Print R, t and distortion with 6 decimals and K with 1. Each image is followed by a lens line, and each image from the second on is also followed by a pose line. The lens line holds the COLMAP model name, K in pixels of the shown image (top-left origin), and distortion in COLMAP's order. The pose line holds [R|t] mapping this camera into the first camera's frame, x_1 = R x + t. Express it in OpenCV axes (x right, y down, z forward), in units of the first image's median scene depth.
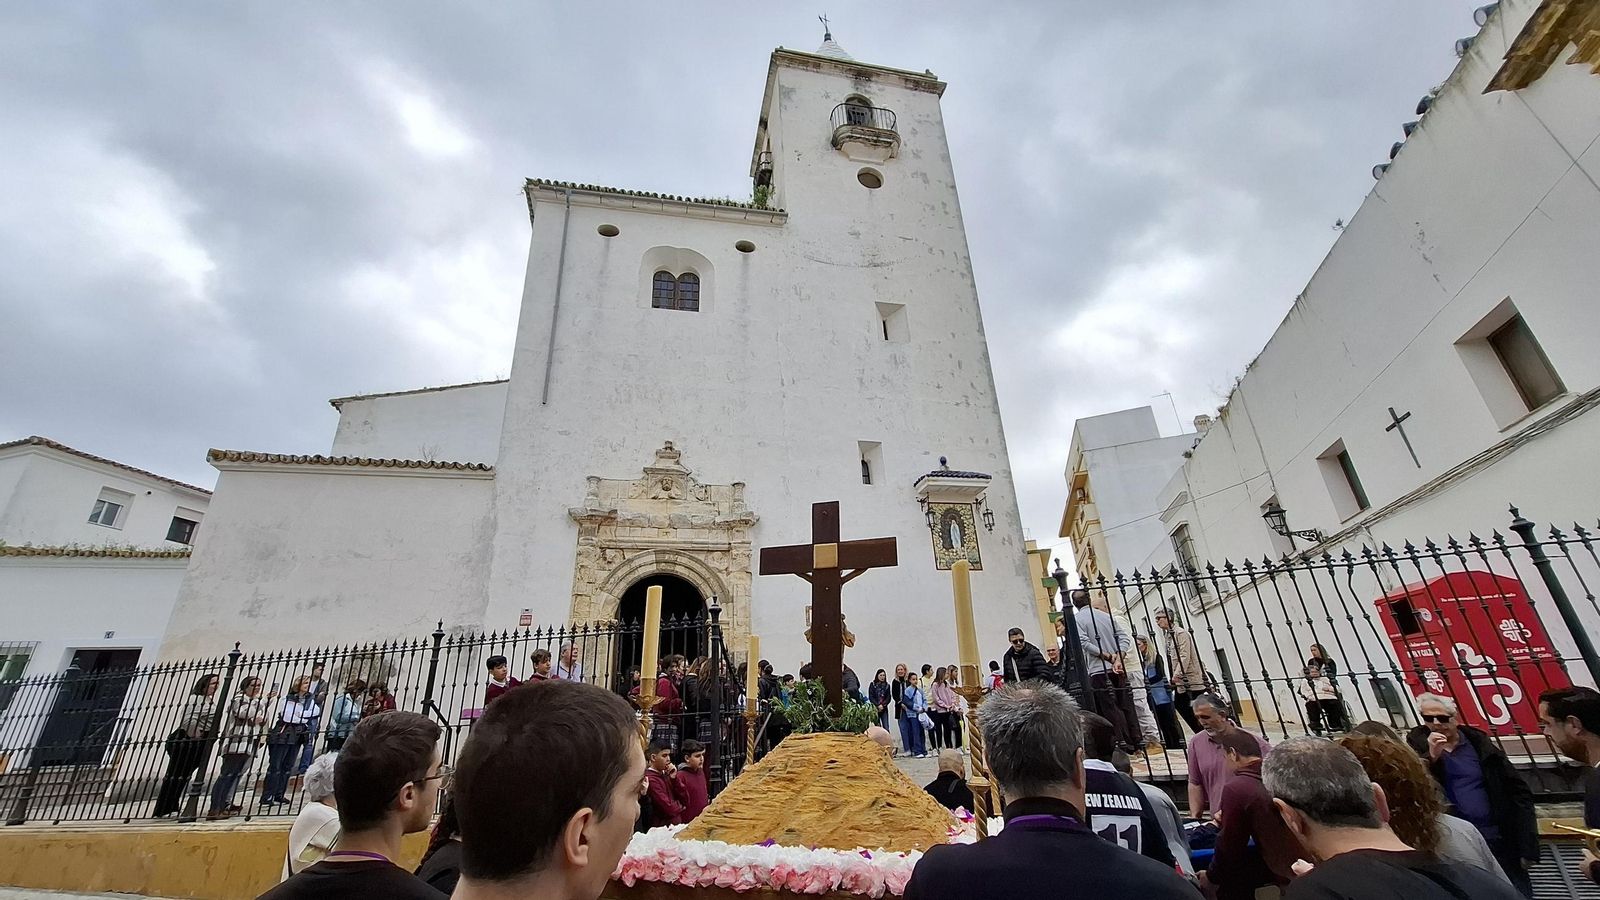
lens RADIAL K [[627.6, 0, 800.0], [0, 627.6, 450.0], [0, 0, 1]] dist [-0.001964, -0.000047]
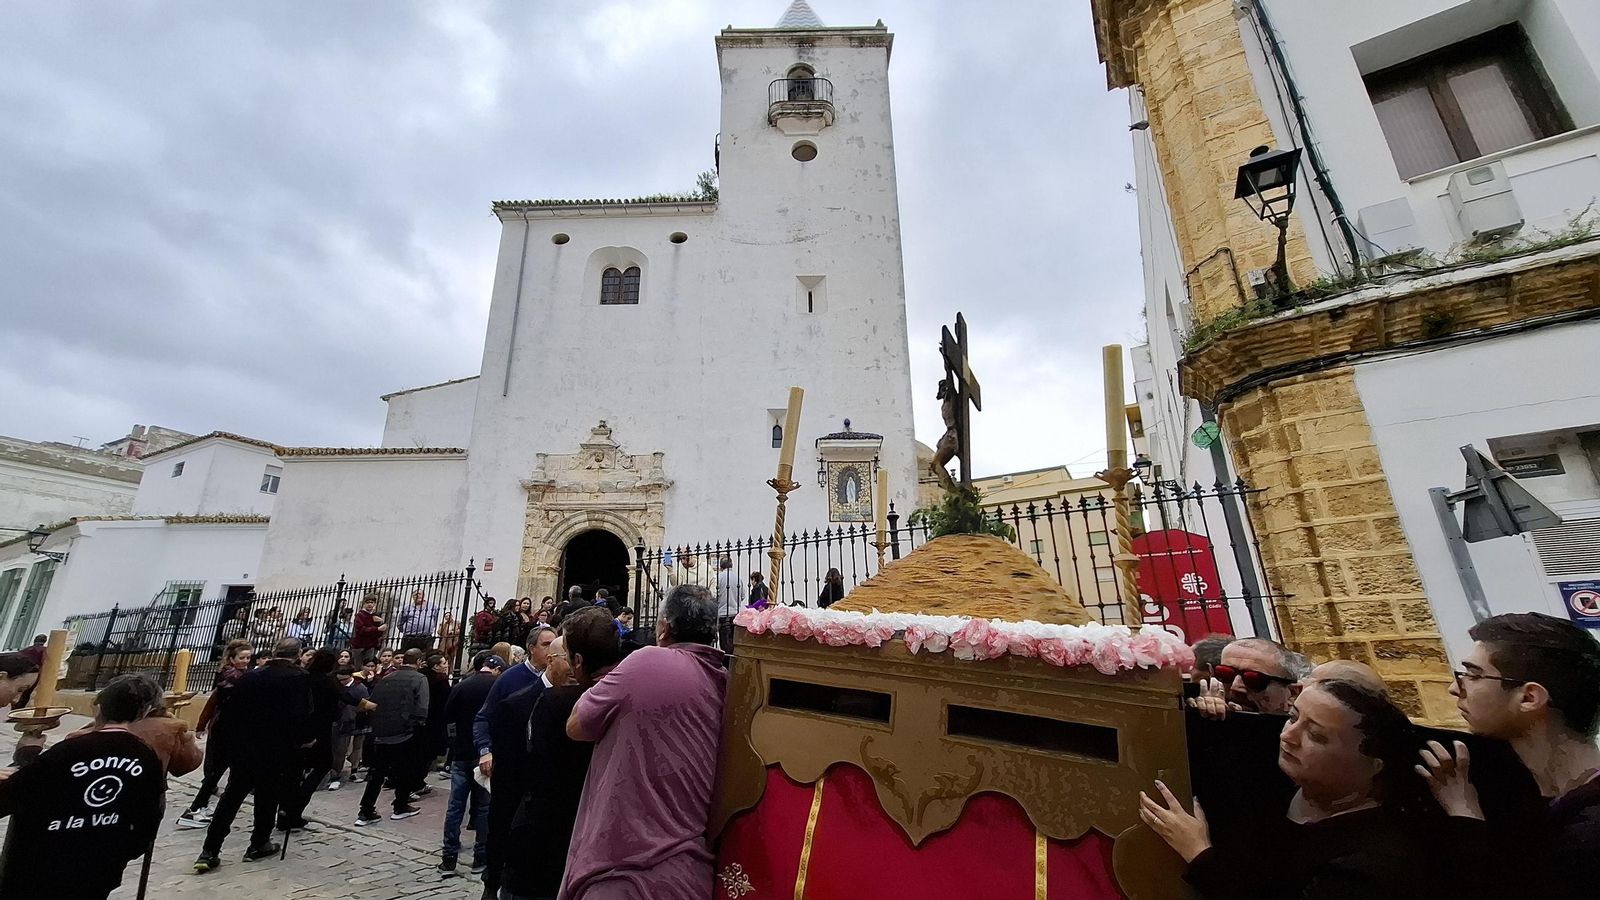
lens RADIAL K [[627.6, 0, 800.0], [0, 627.6, 450.0], [0, 0, 1]] dist [-0.001964, -0.000047]
pose [[0.977483, -0.037237, -0.207704, 0.381574], [0.058543, 0.993523, 0.097391, -0.048650], [0.202732, -0.107358, 0.973331, -0.097149]]
